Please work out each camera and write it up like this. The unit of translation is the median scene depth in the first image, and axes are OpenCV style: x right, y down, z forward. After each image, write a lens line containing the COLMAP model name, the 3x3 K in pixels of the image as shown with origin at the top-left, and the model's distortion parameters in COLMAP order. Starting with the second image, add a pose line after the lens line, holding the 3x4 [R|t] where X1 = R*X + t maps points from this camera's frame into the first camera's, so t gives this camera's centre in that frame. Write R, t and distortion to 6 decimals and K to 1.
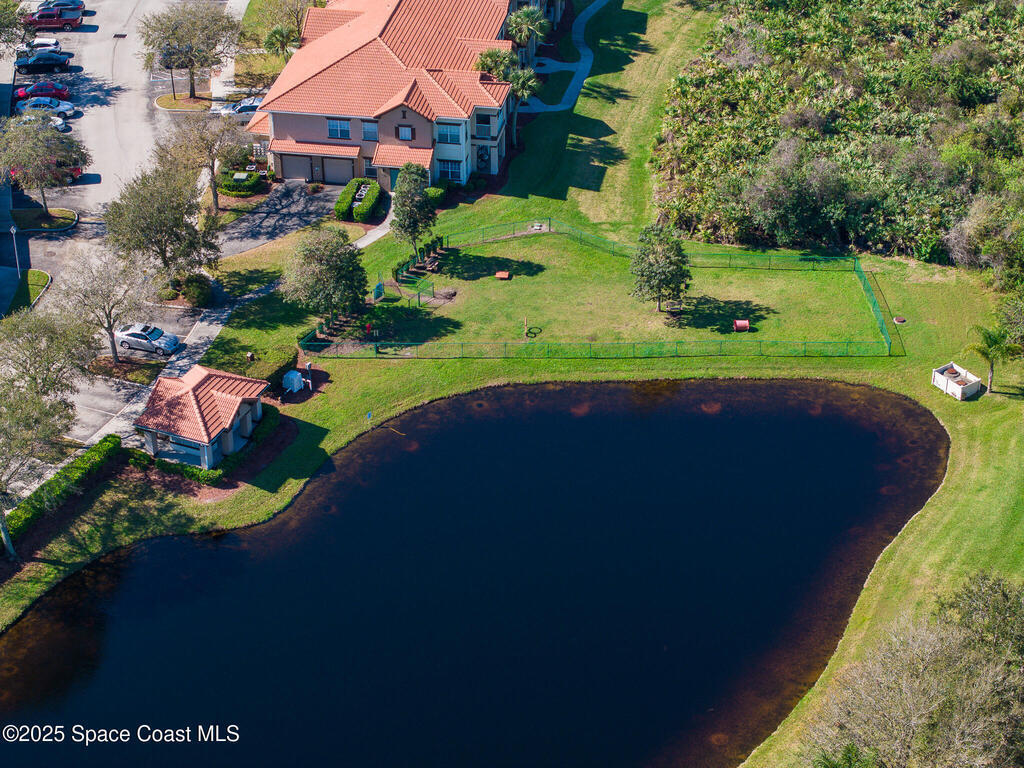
lens RADIAL K [[2052.0, 0, 512.0], [0, 2052.0, 384.0], [0, 0, 1]] dist [-0.219978, 1.690401]
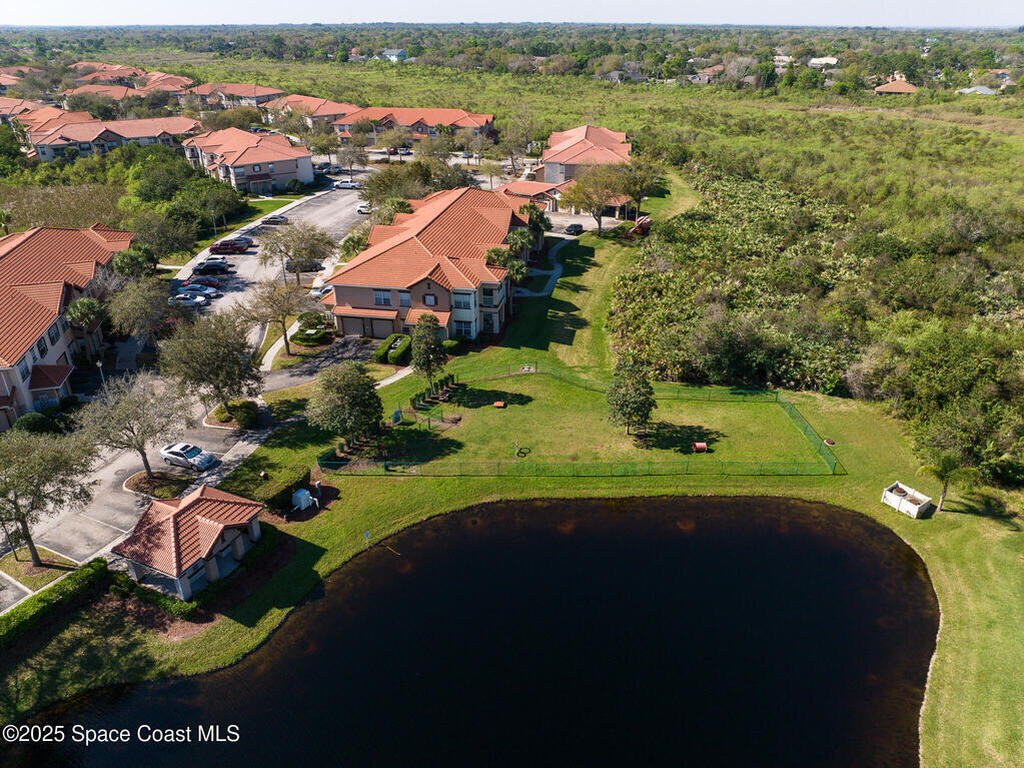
lens RADIAL K [[722.2, 0, 519.1], [0, 722.2, 374.9], [0, 0, 1]] dist [-0.034793, -0.007277]
pose [[0.999981, 0.005259, 0.003213, 0.006217], [-0.004901, 0.994697, -0.102735, -0.026356], [-0.003736, 0.102717, 0.994704, 0.574328]]
